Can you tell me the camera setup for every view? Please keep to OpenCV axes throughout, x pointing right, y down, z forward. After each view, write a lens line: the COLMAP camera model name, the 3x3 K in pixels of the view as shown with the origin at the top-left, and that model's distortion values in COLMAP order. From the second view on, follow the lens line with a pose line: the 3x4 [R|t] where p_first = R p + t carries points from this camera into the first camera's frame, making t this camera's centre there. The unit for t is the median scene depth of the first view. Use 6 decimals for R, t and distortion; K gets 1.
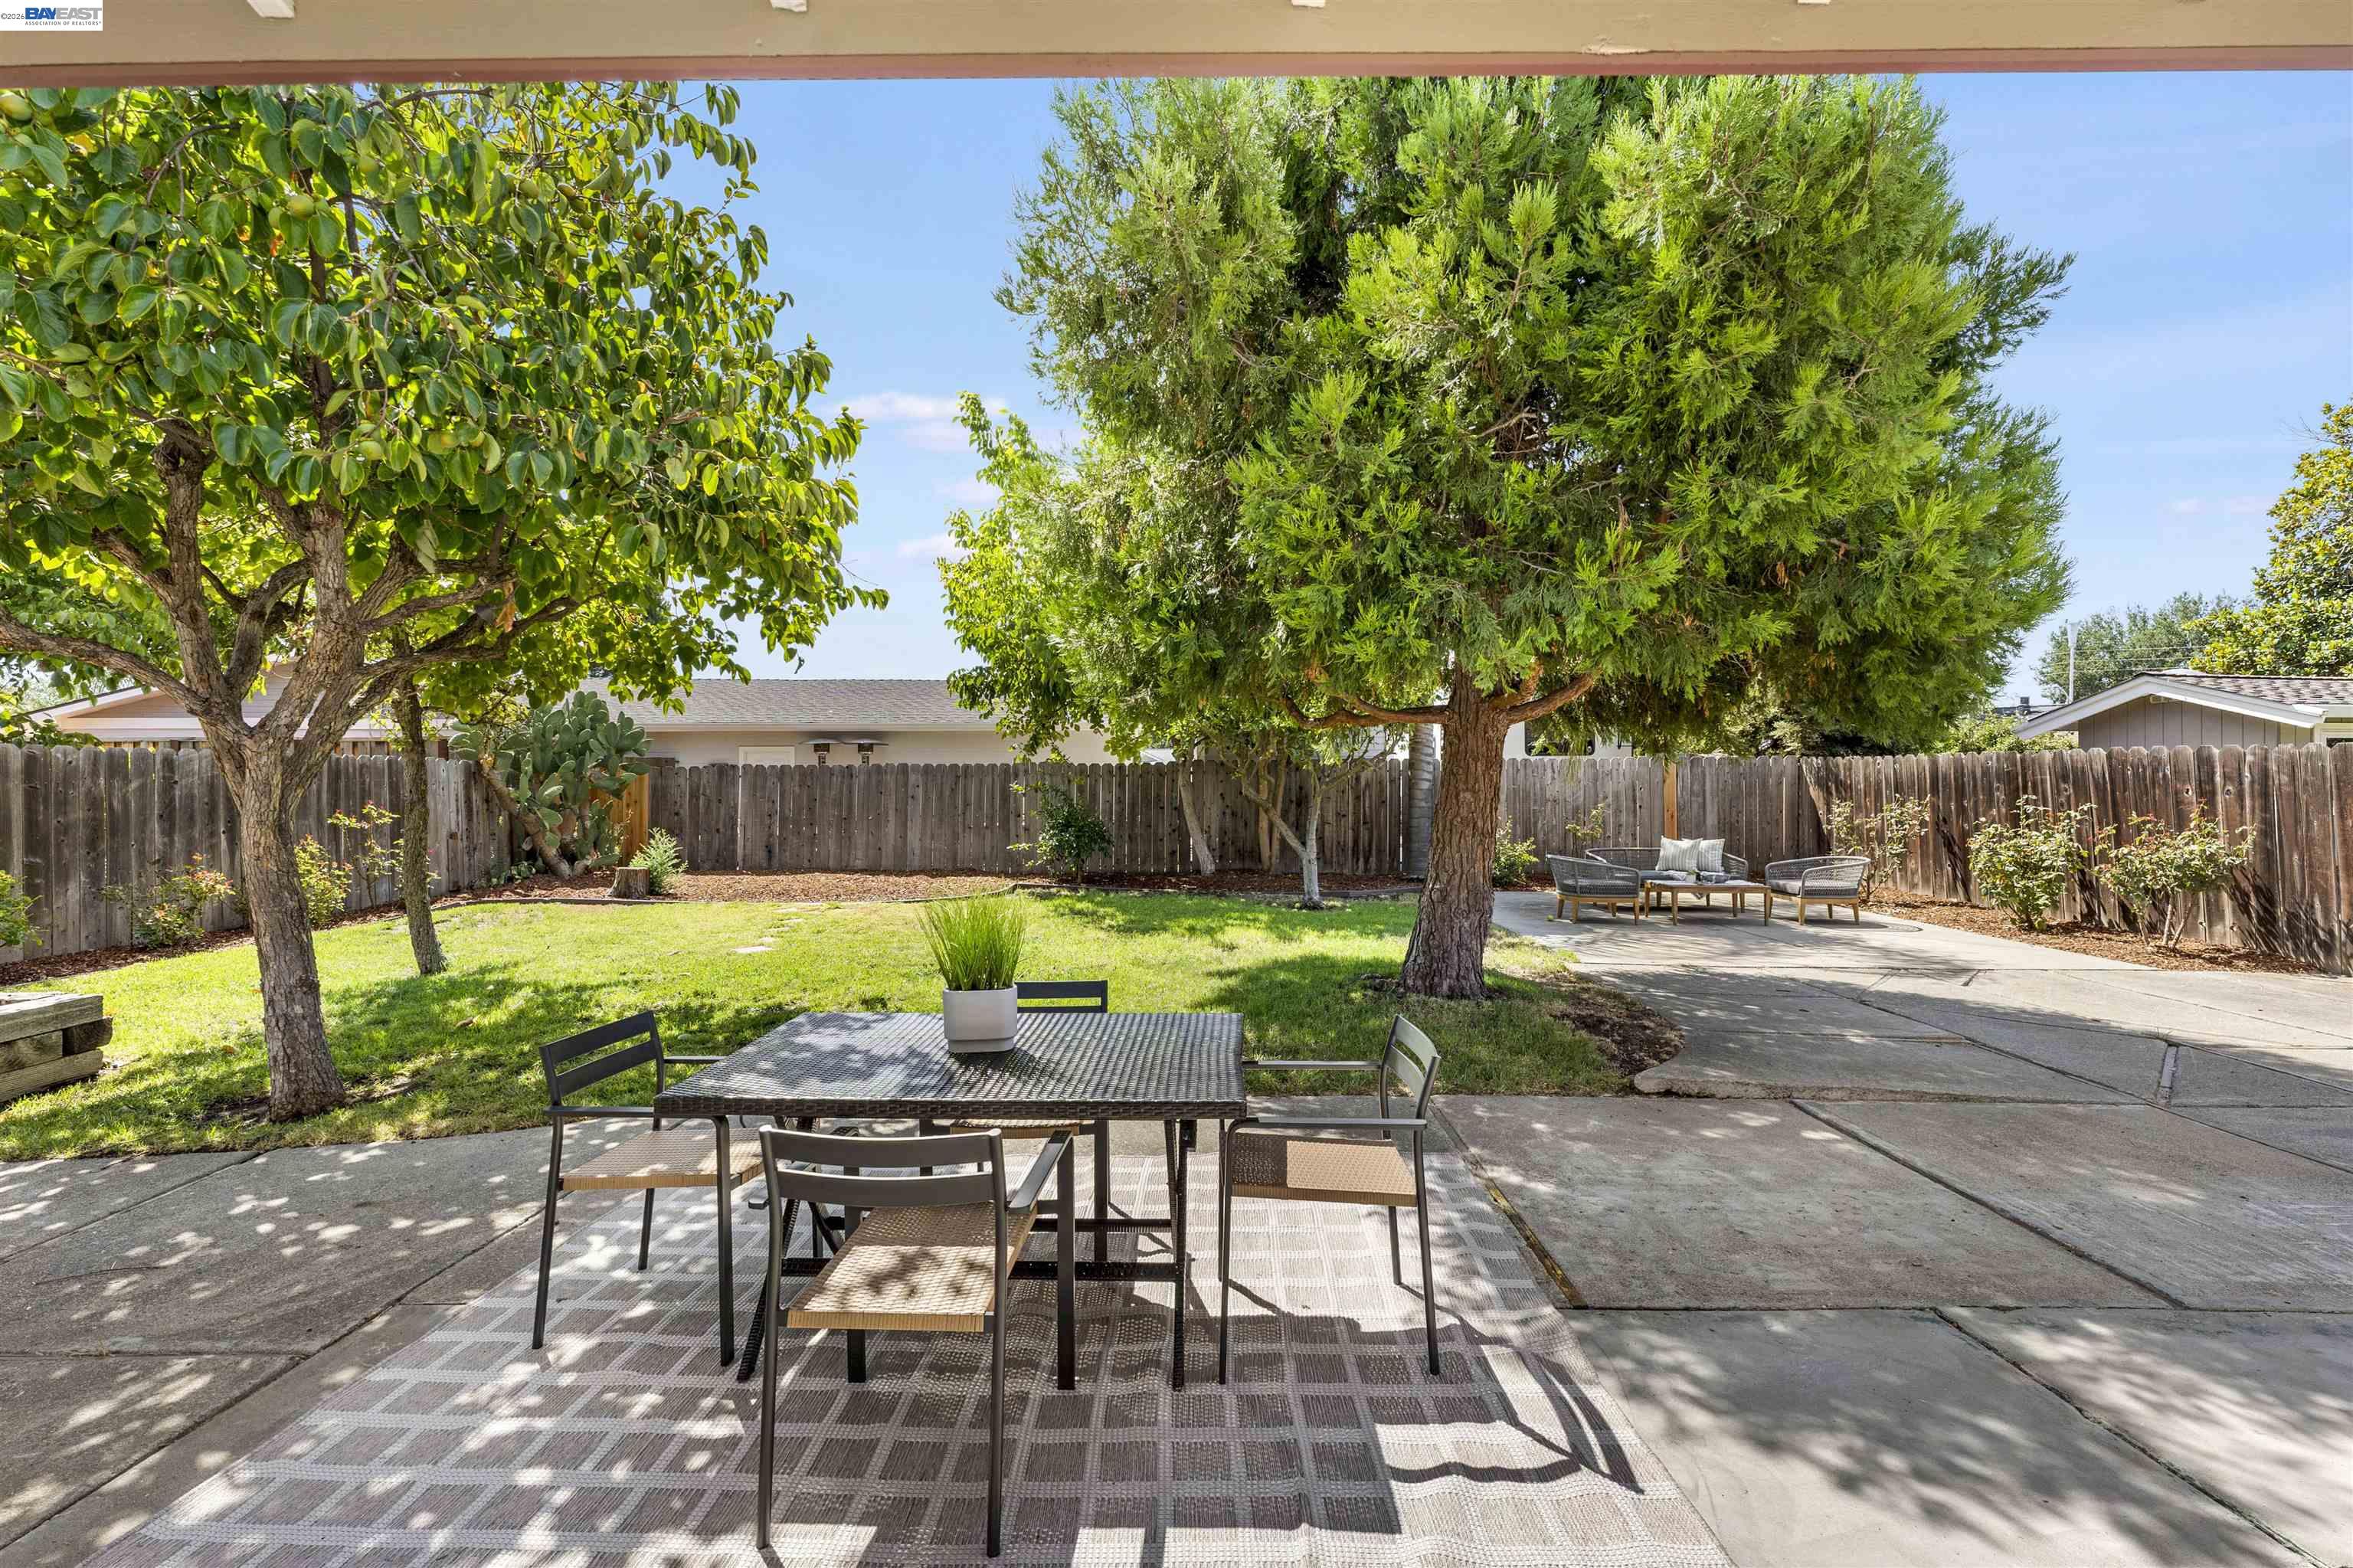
lens RADIAL K [[960.1, 0, 1184.0], [0, 960.1, 786.7], [0, 0, 1]] dist [-0.002029, 0.001145]
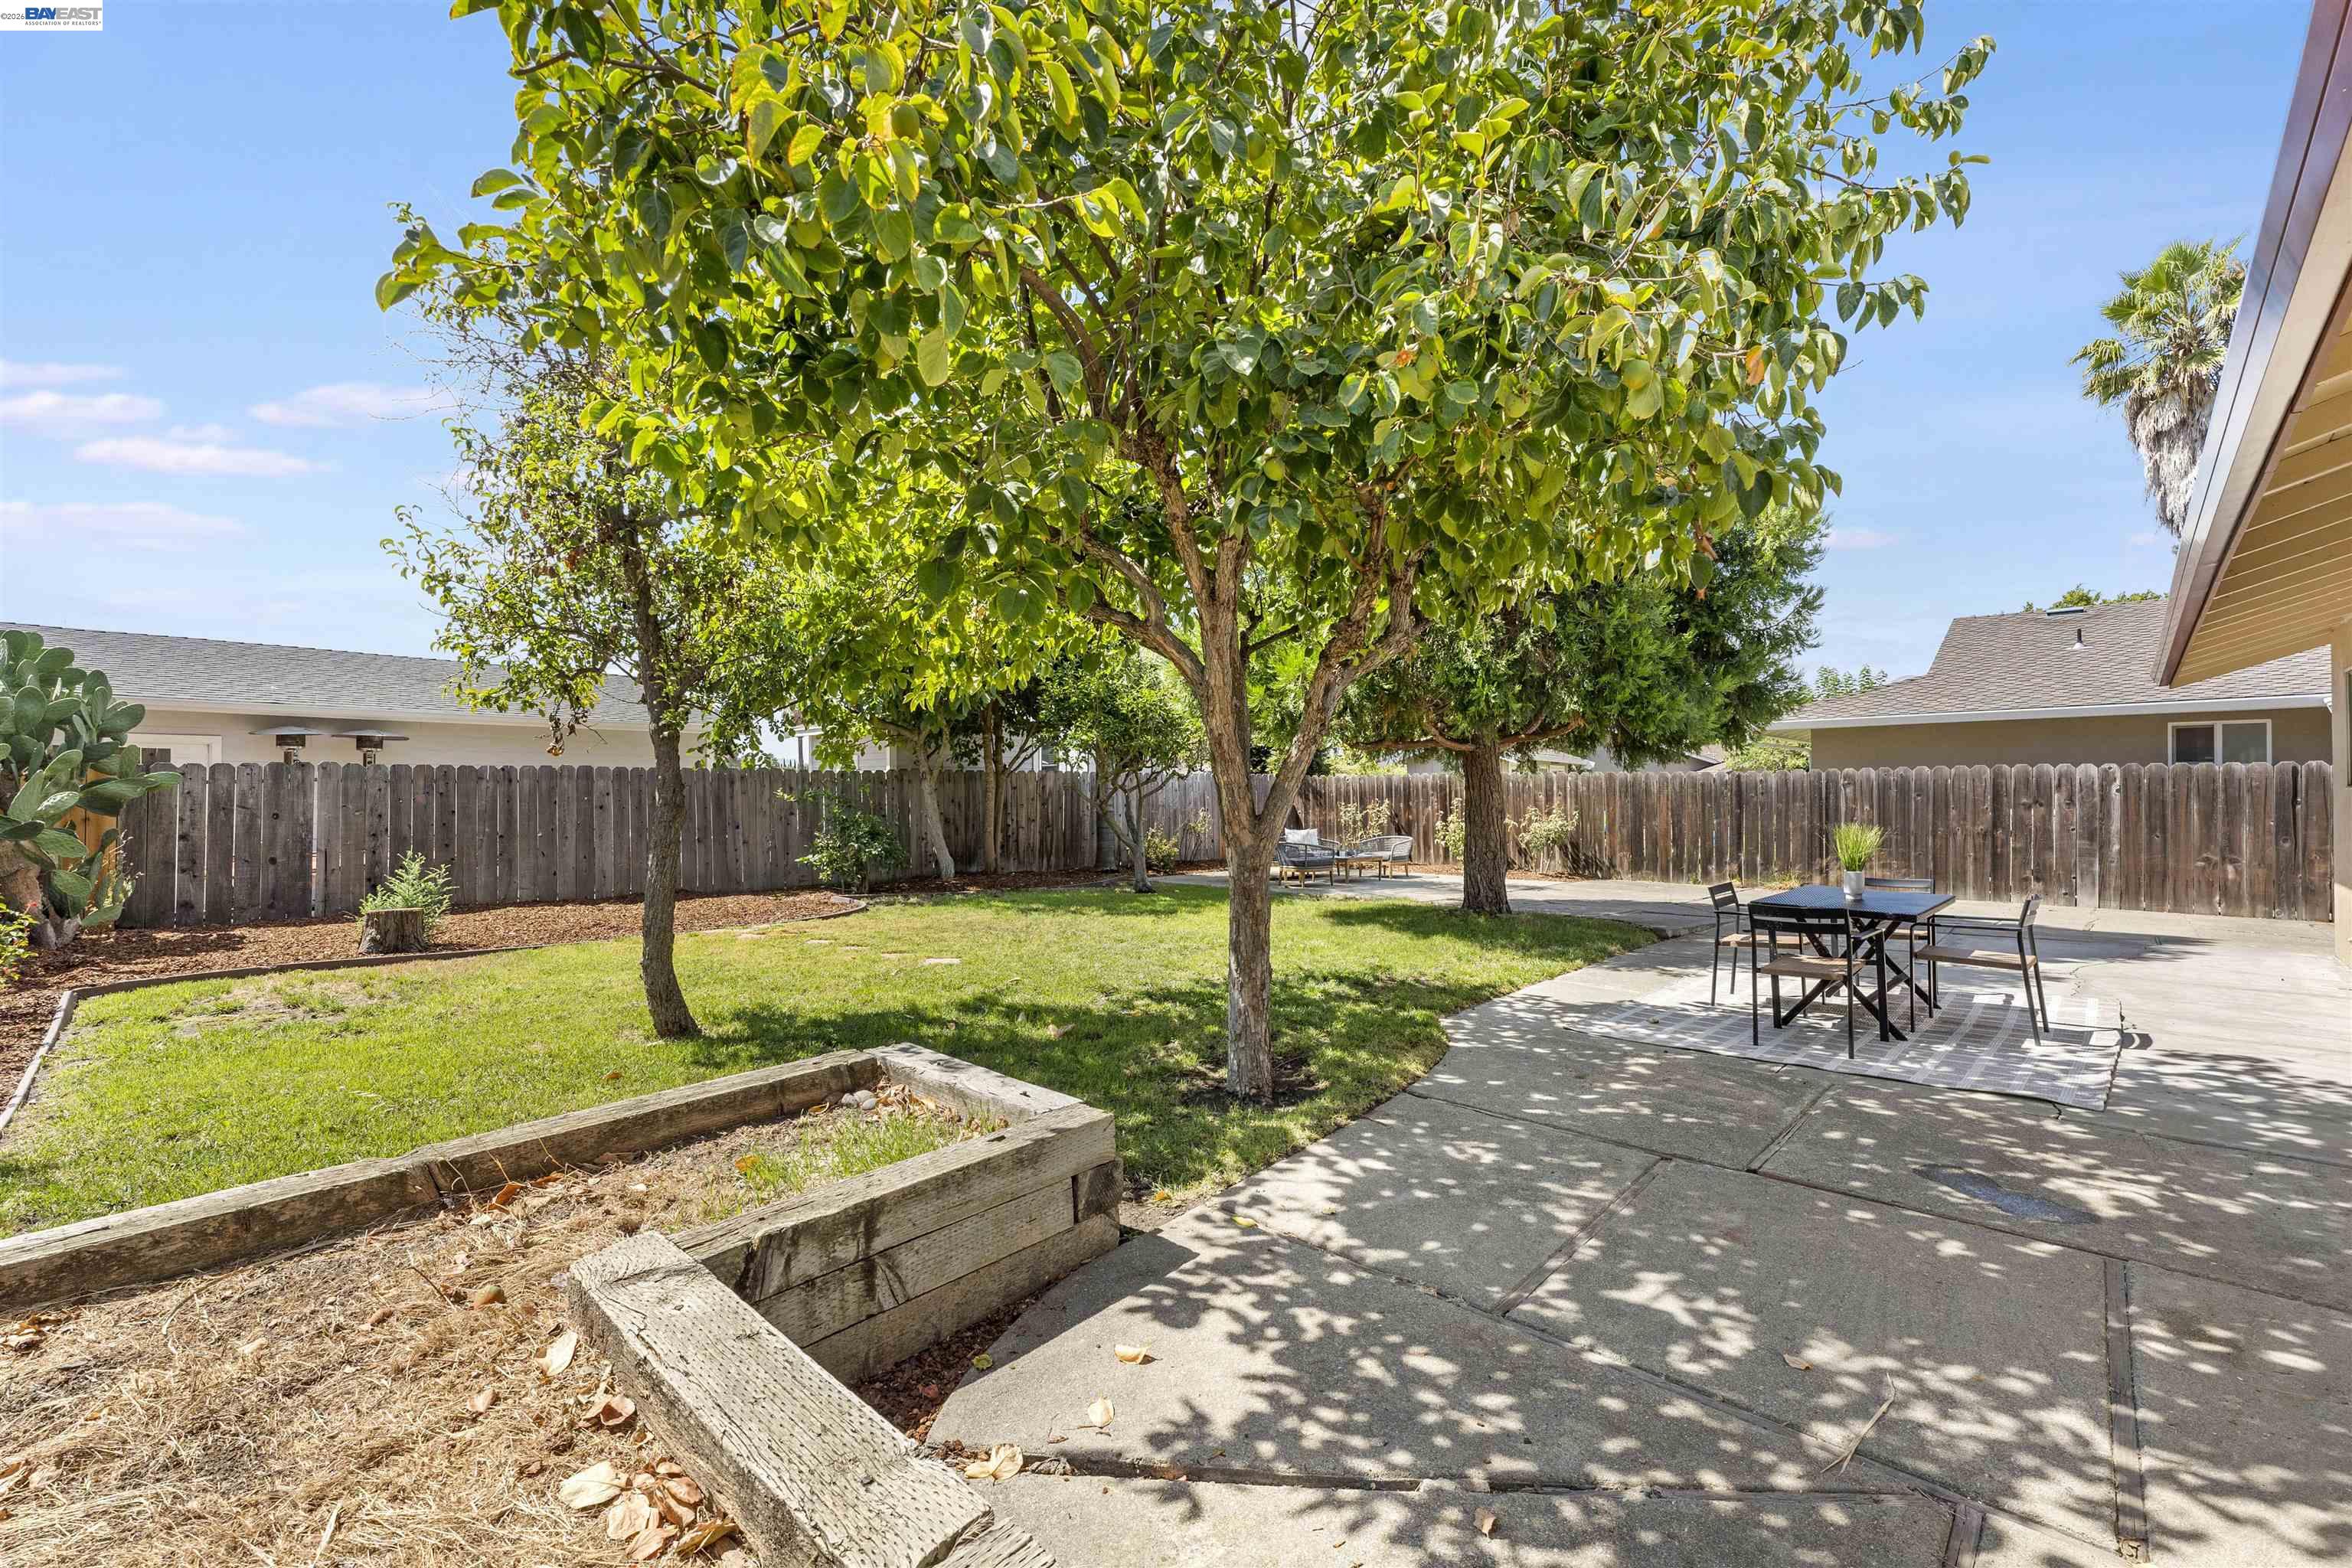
lens RADIAL K [[959.7, 0, 1108.0], [0, 959.7, 801.1], [0, 0, 1]] dist [-0.002029, 0.001145]
pose [[0.719944, -0.005214, 0.694012, -0.605230], [0.002544, 0.999985, 0.004873, 0.002417], [-0.694027, -0.001743, 0.719947, 0.117073]]
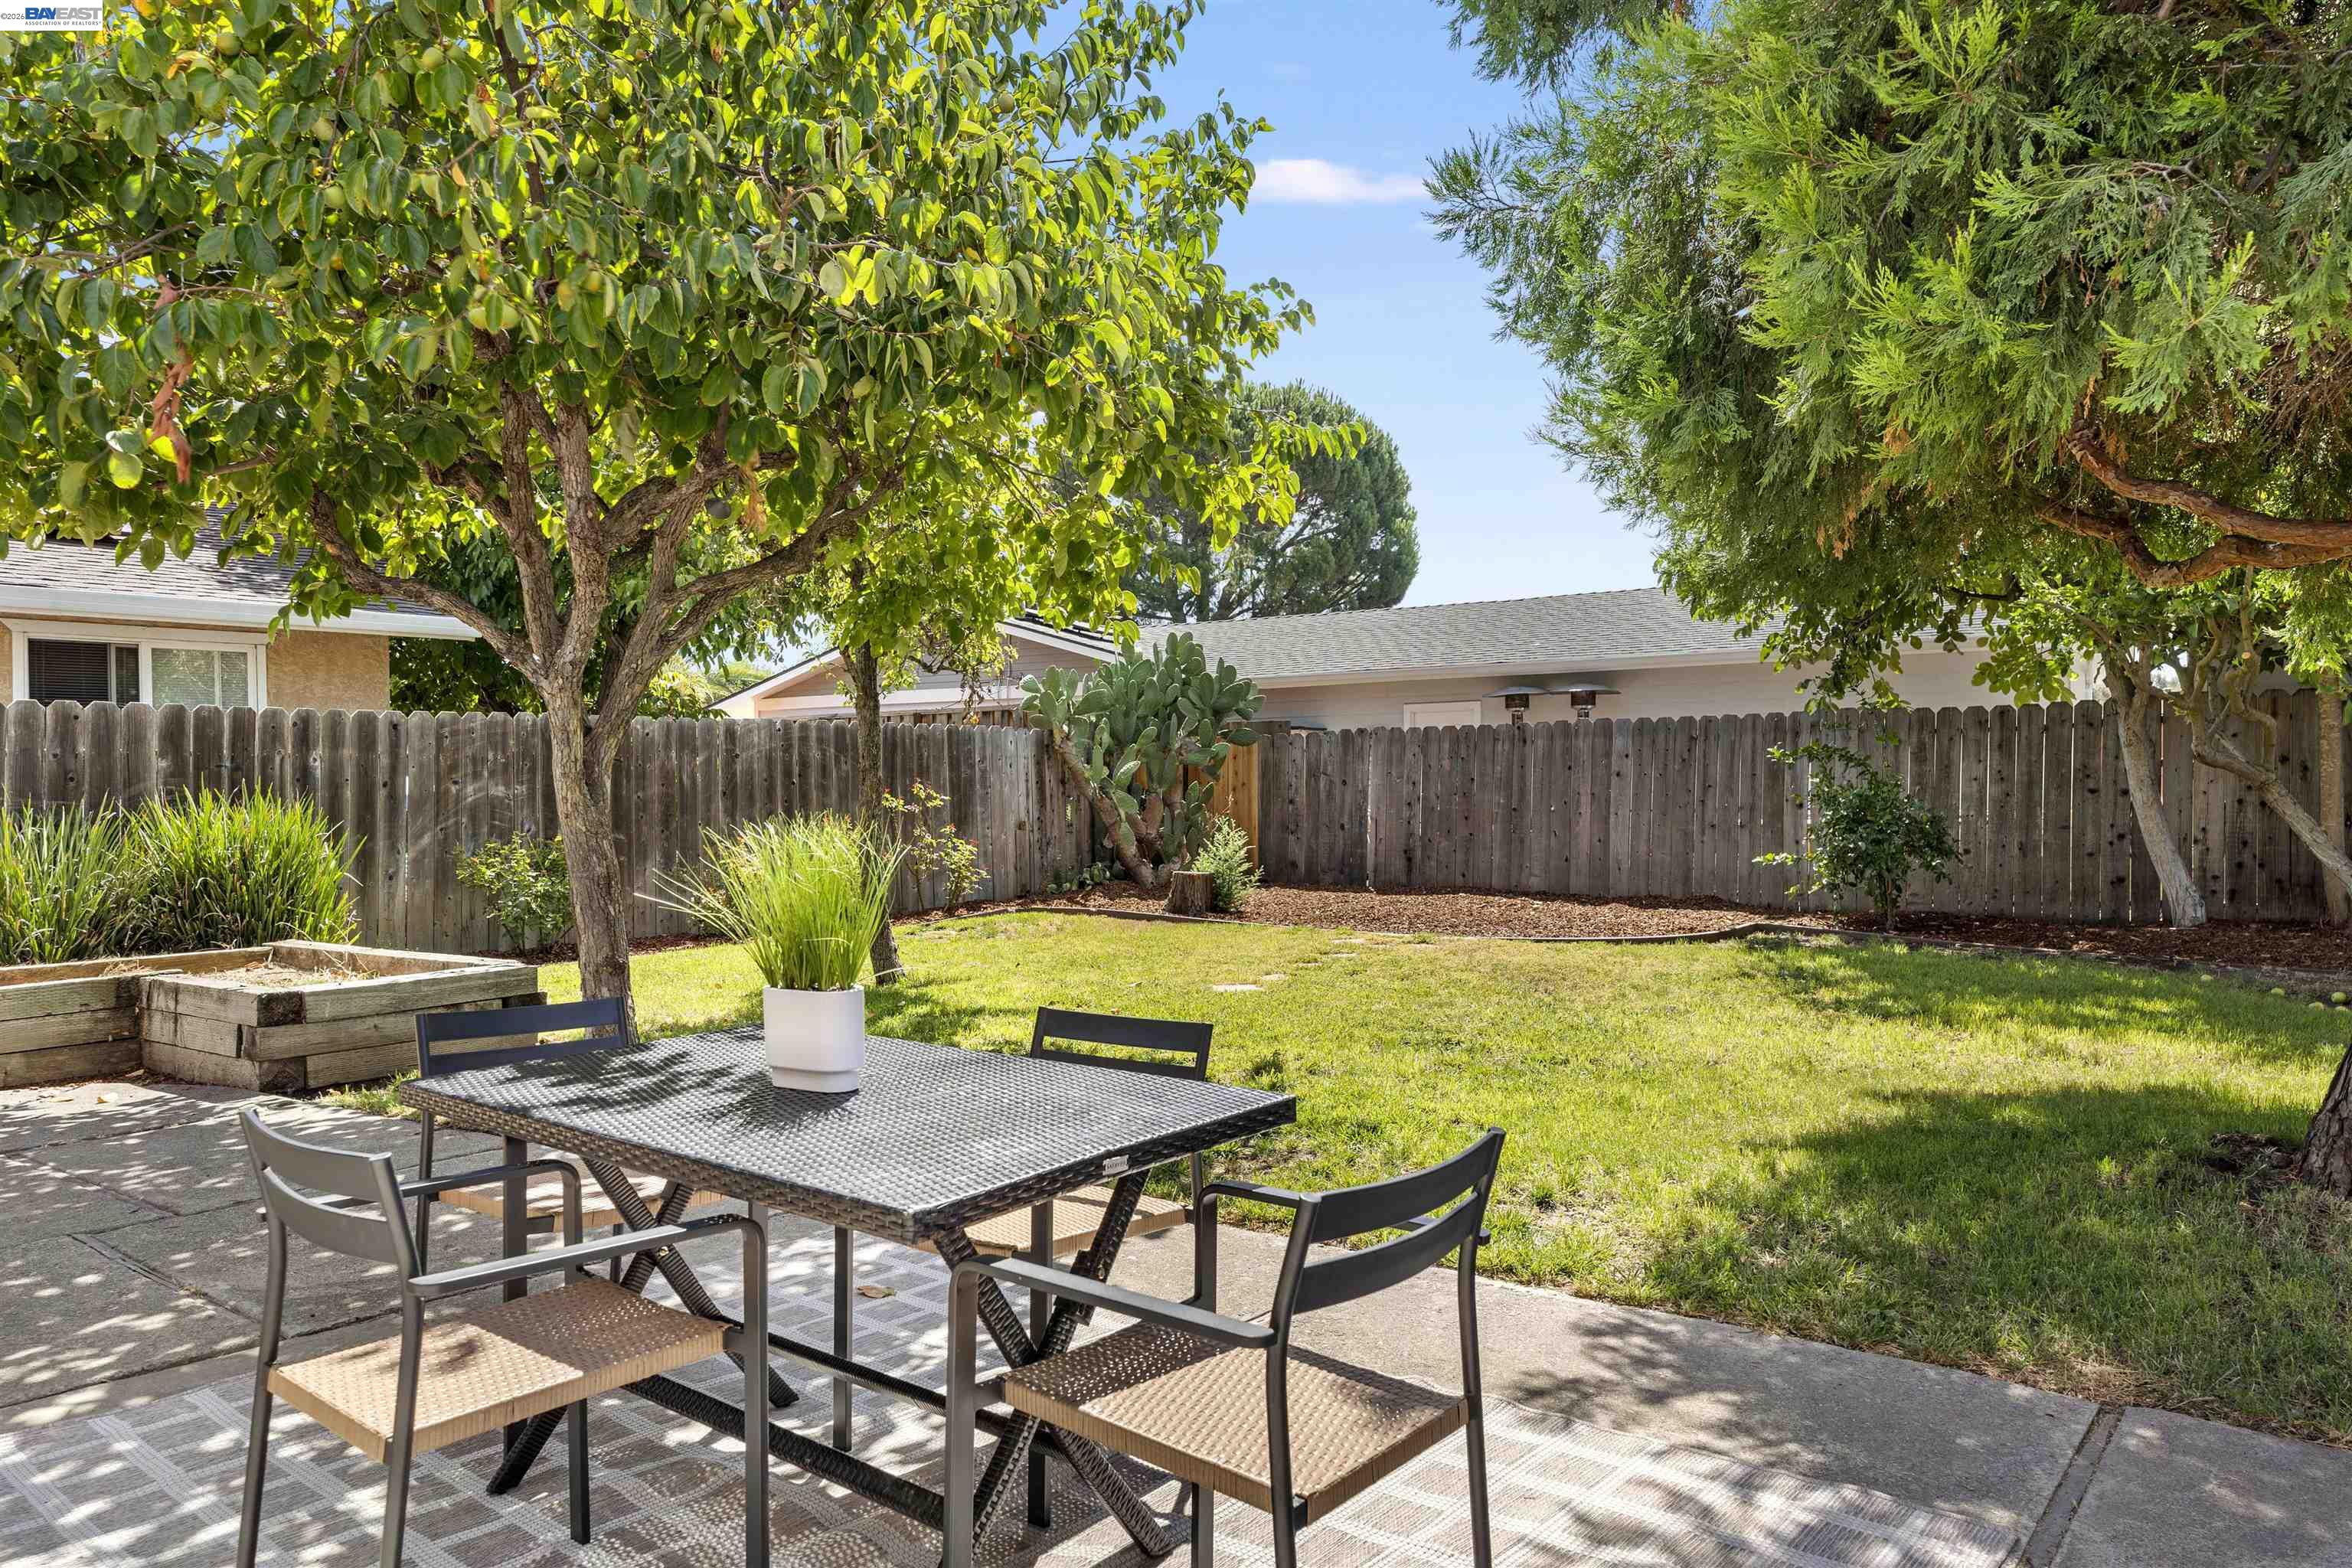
lens RADIAL K [[1577.7, 0, 1173.8], [0, 1577.7, 784.2], [0, 0, 1]] dist [0.011332, 0.000786]
pose [[0.782031, -0.004752, -0.623221, 0.128178], [0.006948, 0.999975, 0.001093, 0.015576], [0.623200, -0.005185, 0.782045, 0.068392]]
